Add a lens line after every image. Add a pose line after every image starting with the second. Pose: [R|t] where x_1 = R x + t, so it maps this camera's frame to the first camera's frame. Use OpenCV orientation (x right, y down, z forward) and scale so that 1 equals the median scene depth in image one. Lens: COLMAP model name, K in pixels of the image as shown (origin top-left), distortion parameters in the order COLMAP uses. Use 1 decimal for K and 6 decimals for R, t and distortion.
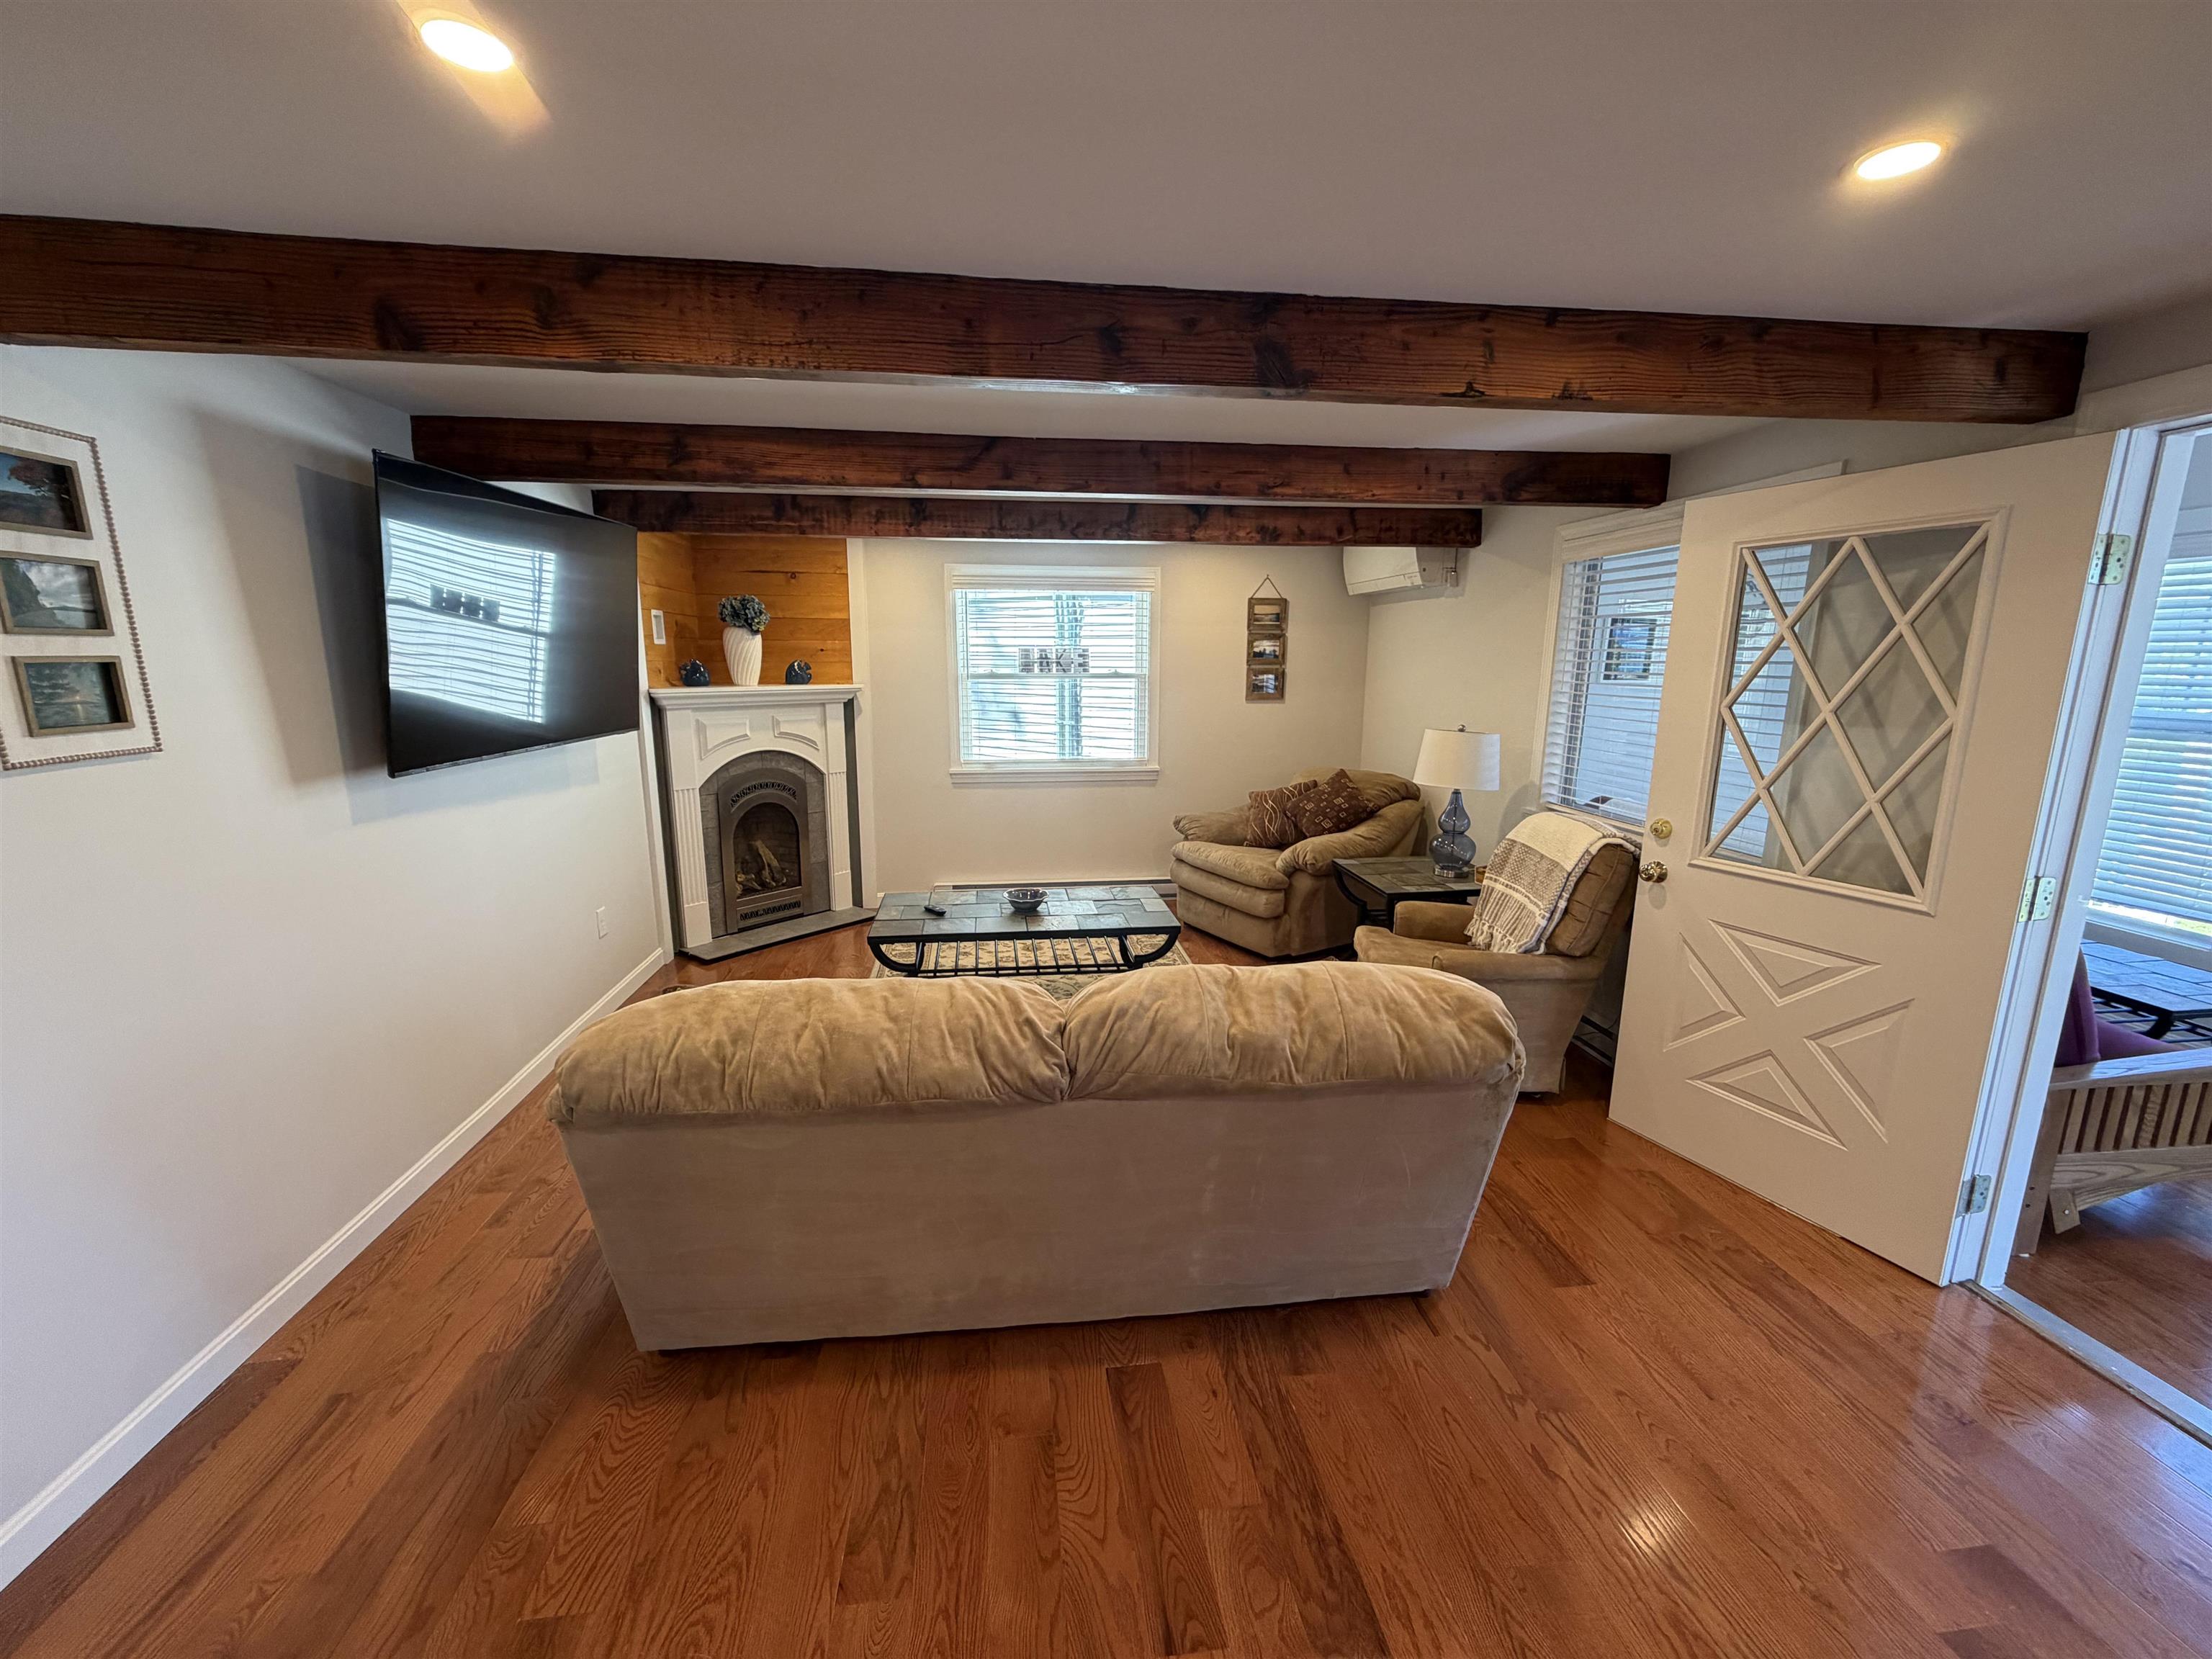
lens RADIAL K [[881.4, 0, 1103.6], [0, 881.4, 829.7], [0, 0, 1]] dist [0.000107, -0.000227]
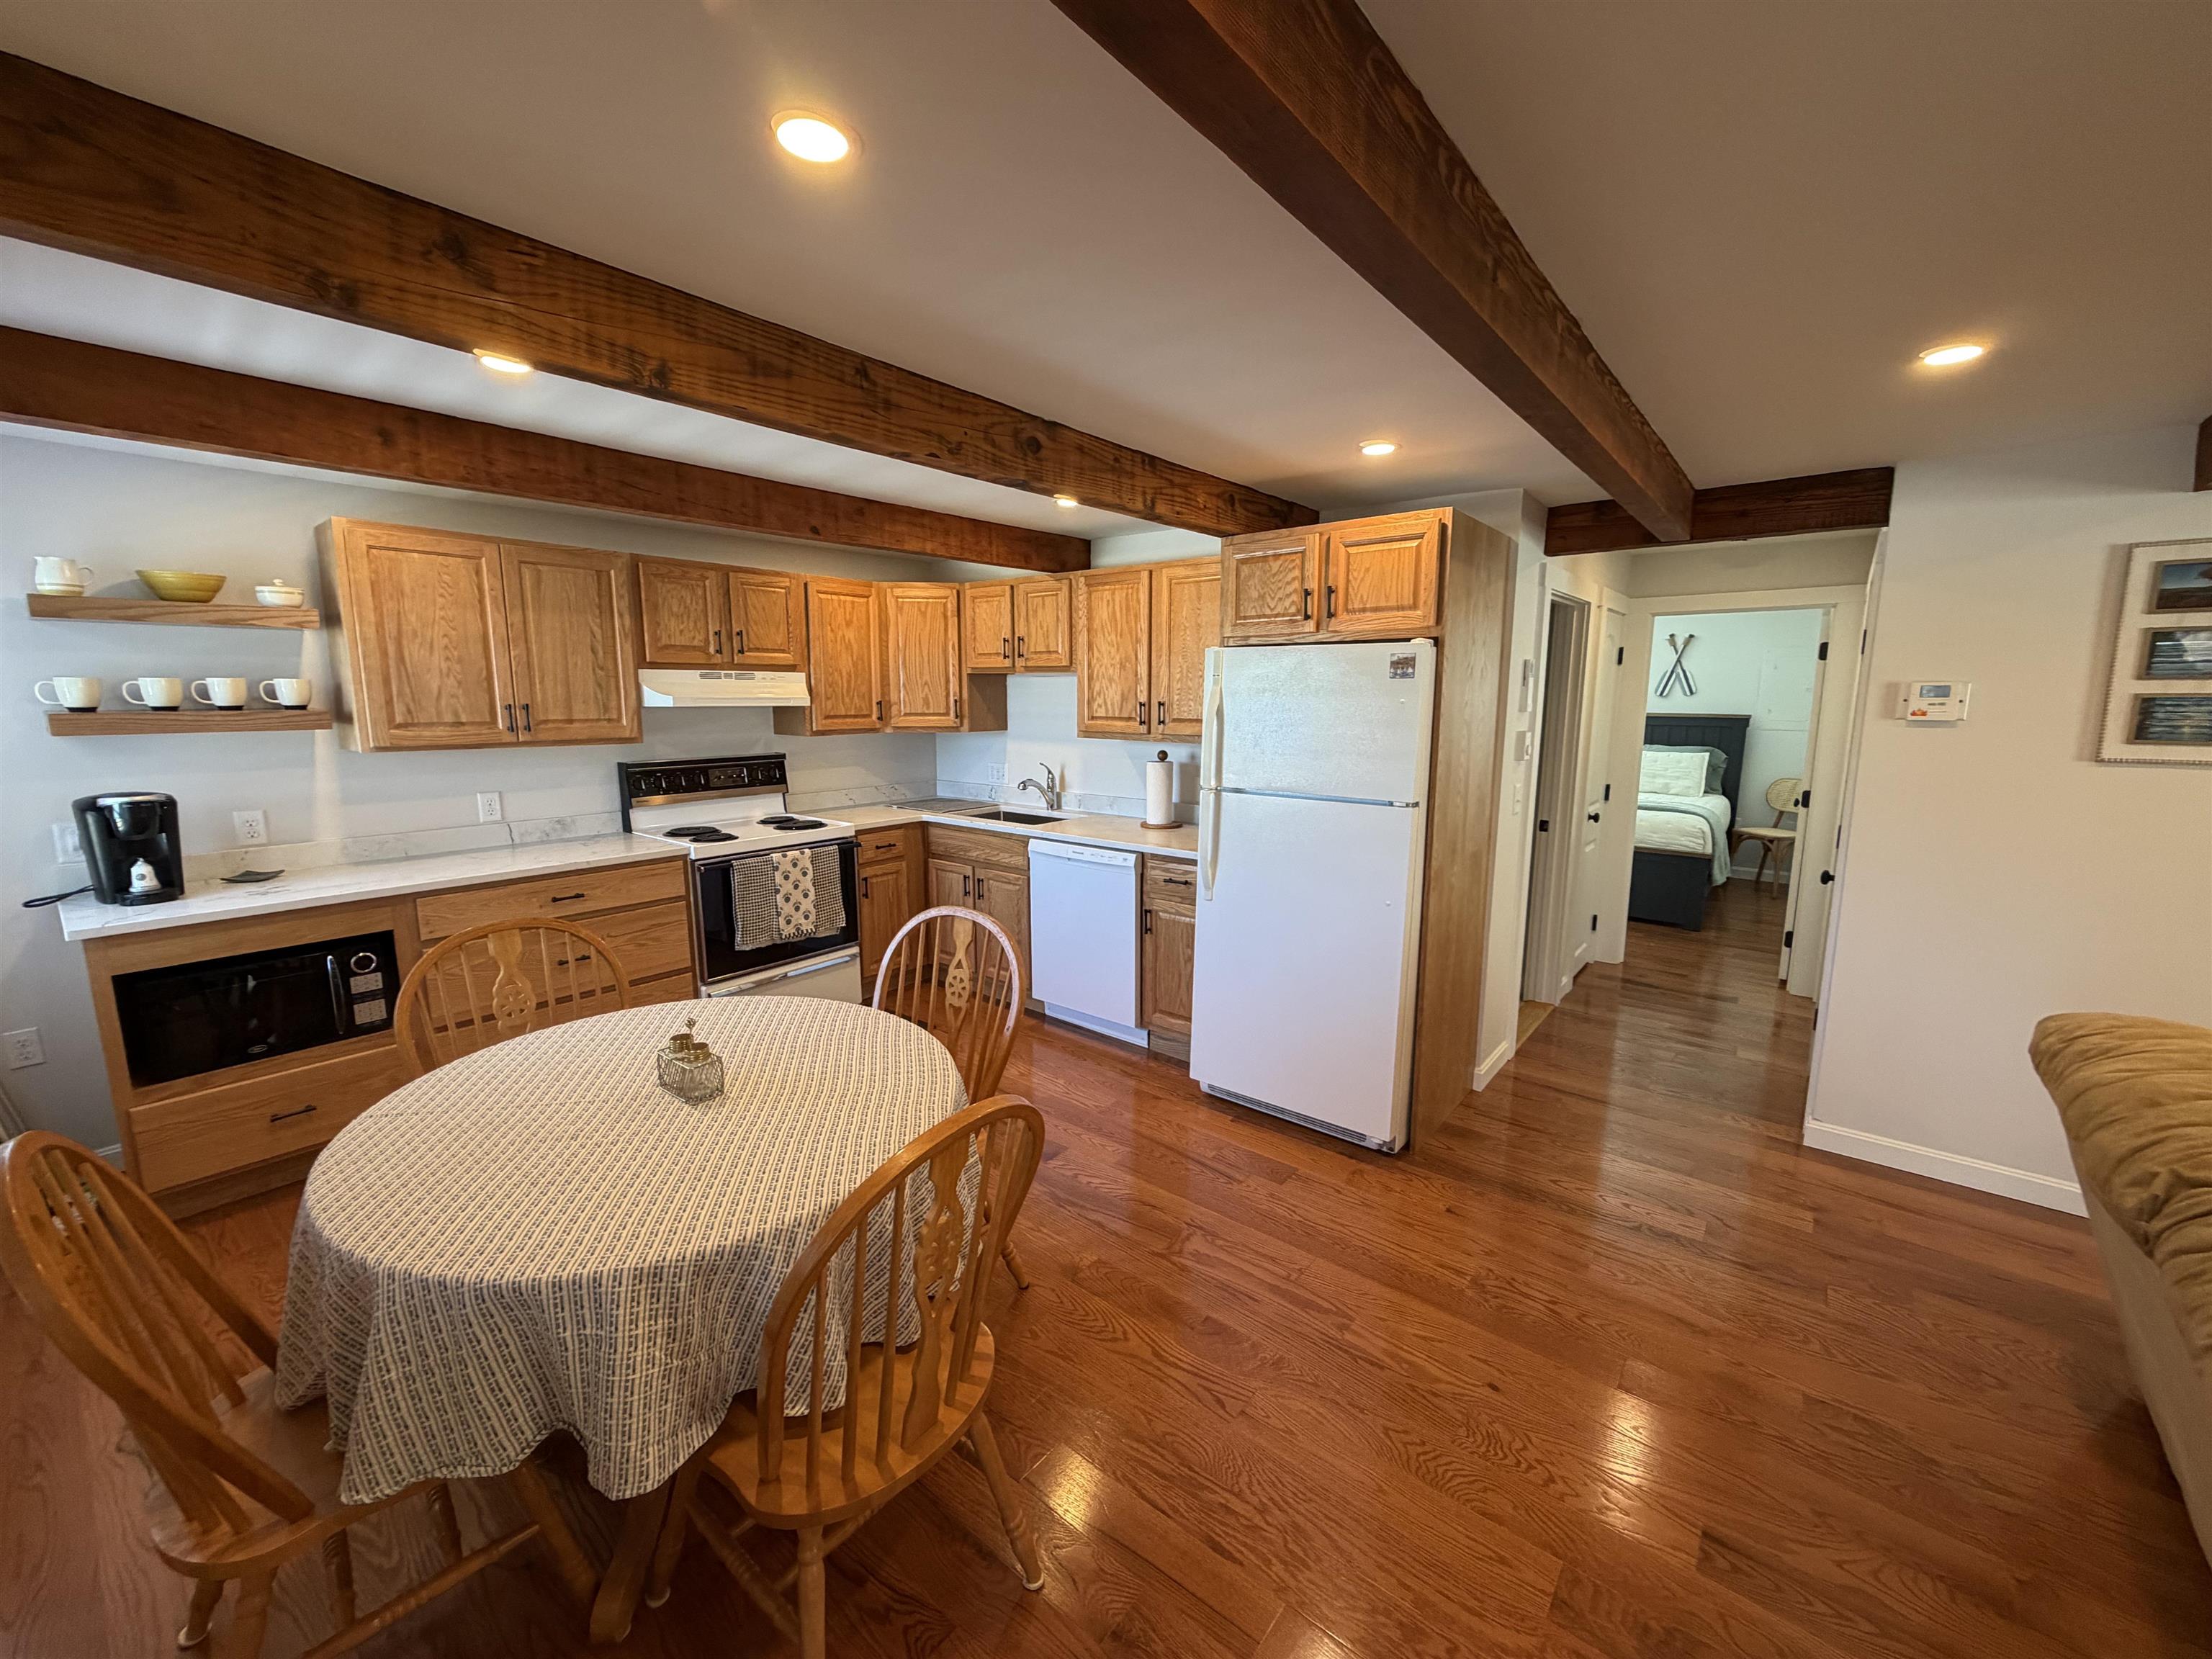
lens RADIAL K [[881.4, 0, 1103.6], [0, 881.4, 829.7], [0, 0, 1]] dist [0.000107, -0.000227]
pose [[-0.720496, 0.100447, -0.686145, 0.416525], [-0.139527, 0.948220, 0.285325, -0.053097], [0.679277, 0.301311, -0.669174, 0.294221]]
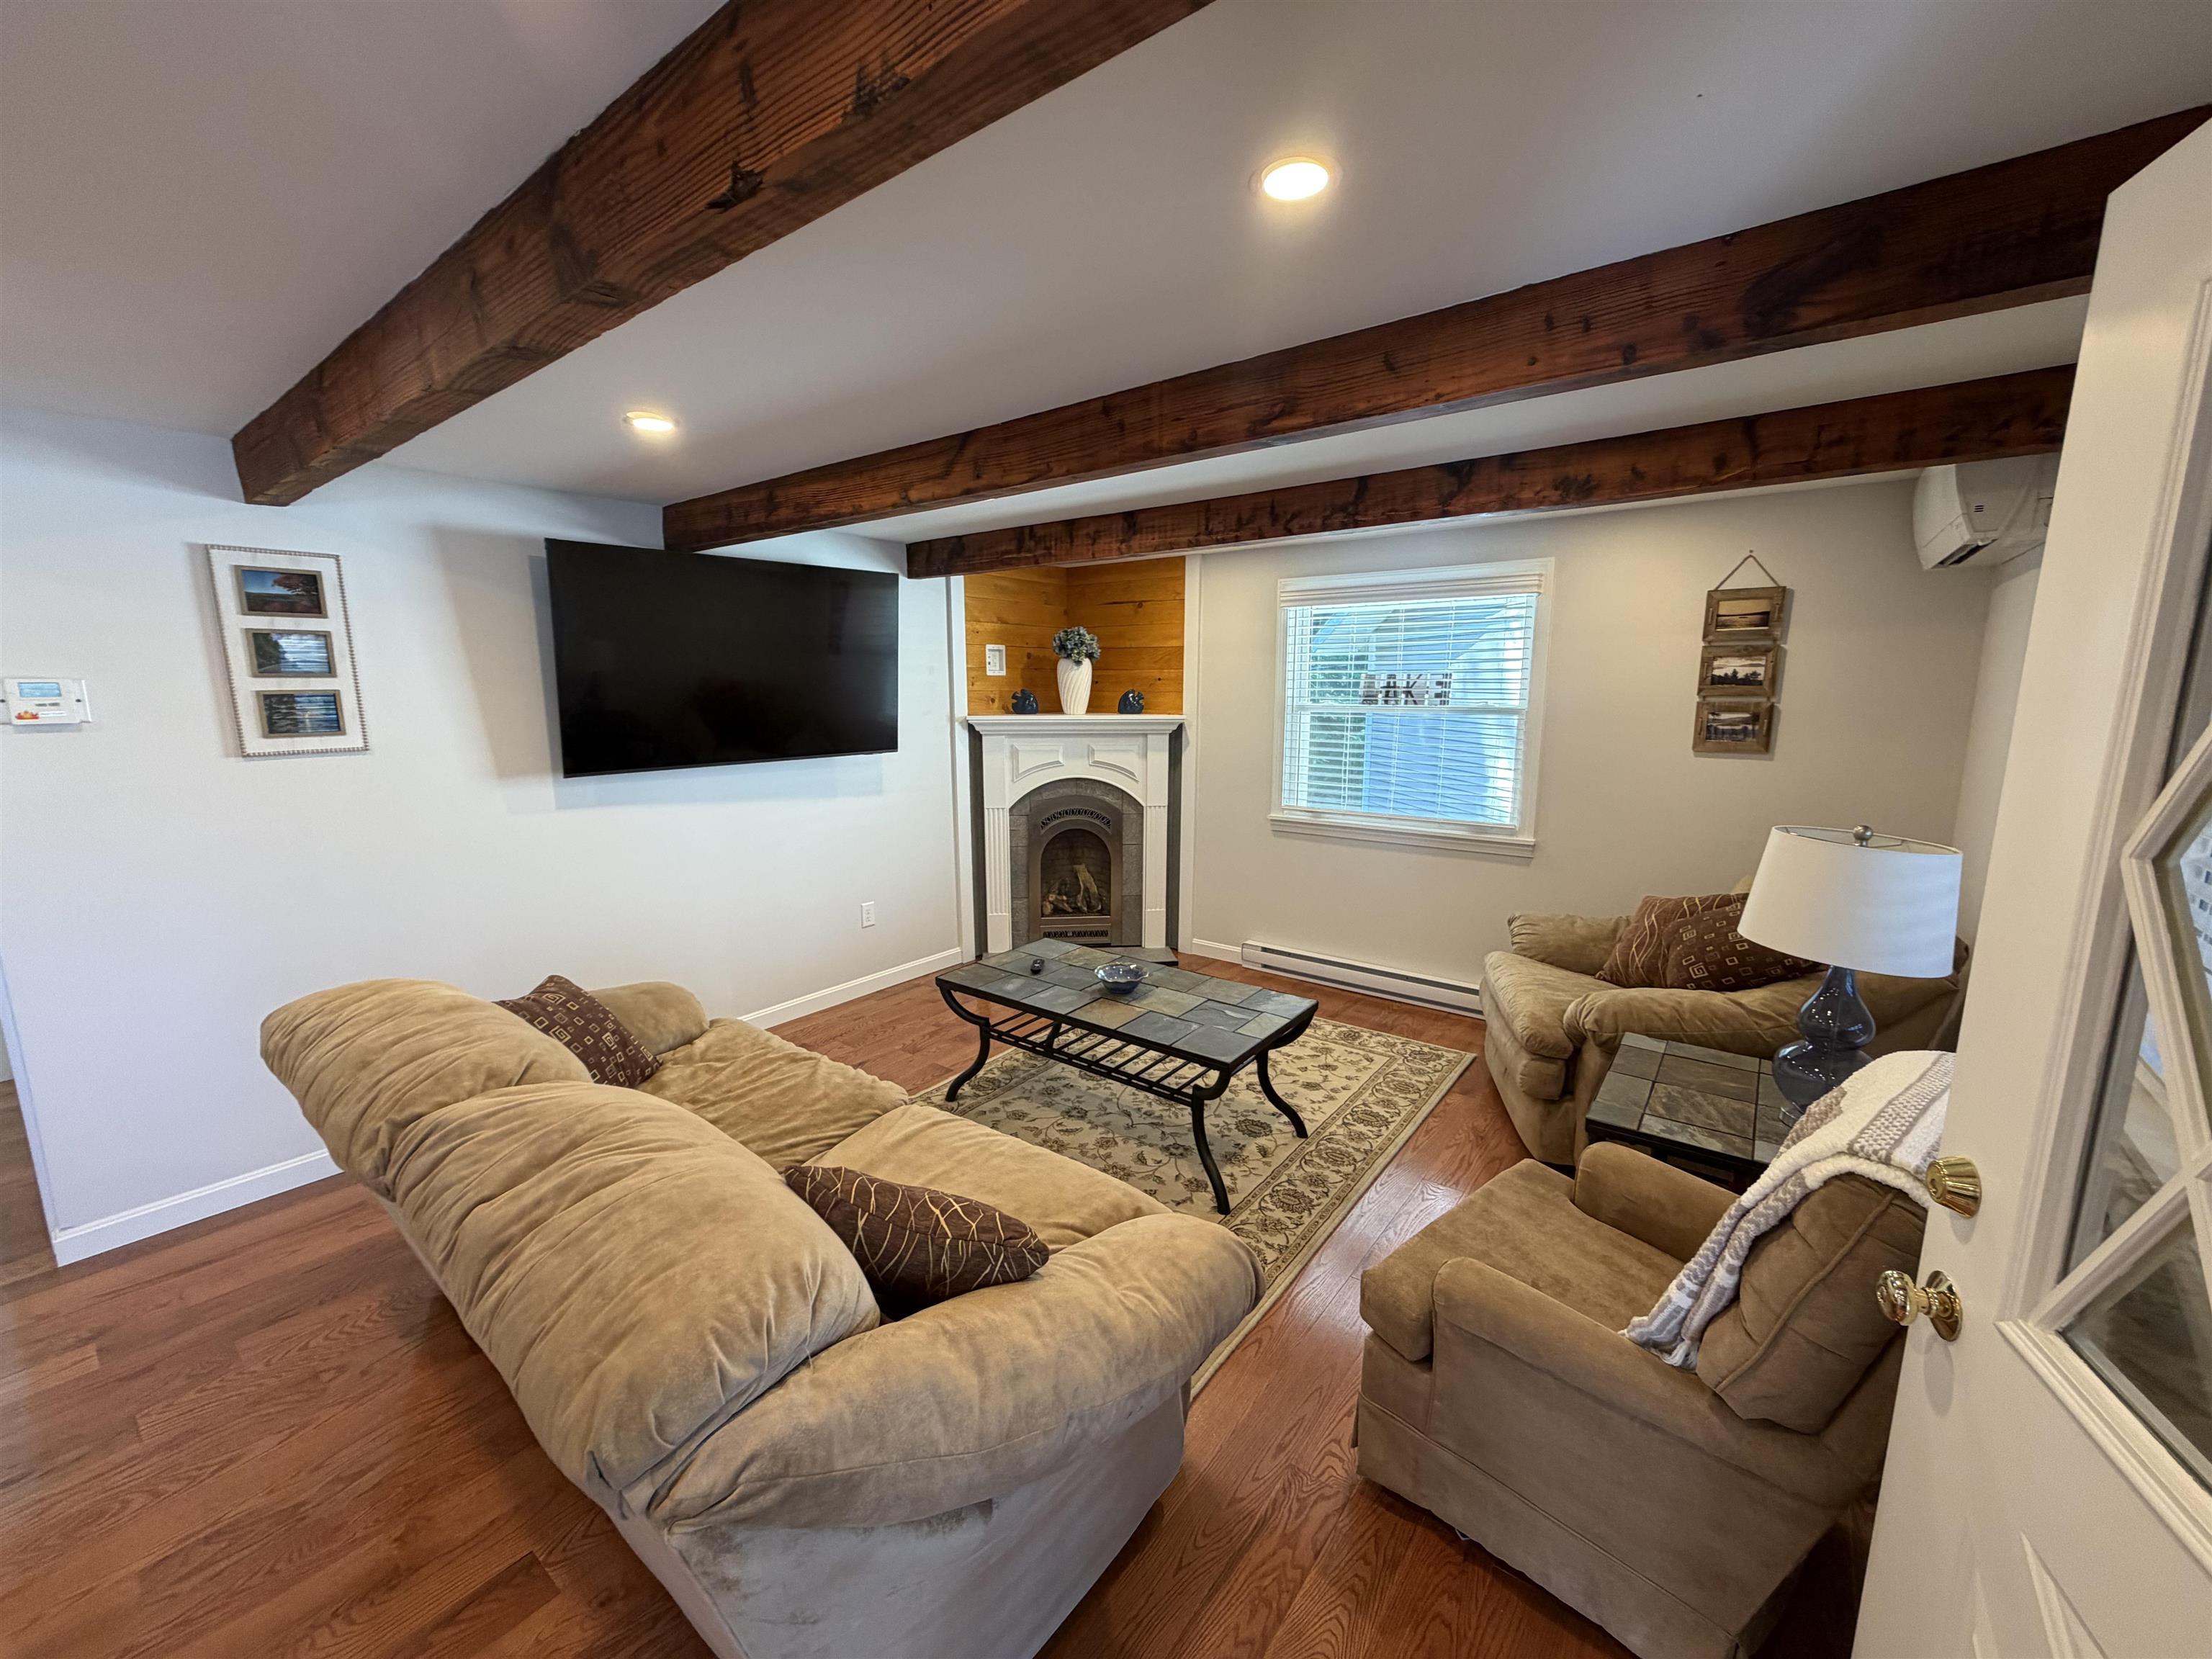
lens RADIAL K [[881.4, 0, 1103.6], [0, 881.4, 829.7], [0, 0, 1]] dist [0.000107, -0.000227]
pose [[0.709455, 0.110300, -0.696065, 0.378072], [-0.130988, 0.991104, 0.023544, -0.062477], [0.692470, 0.074473, 0.717592, 0.314490]]
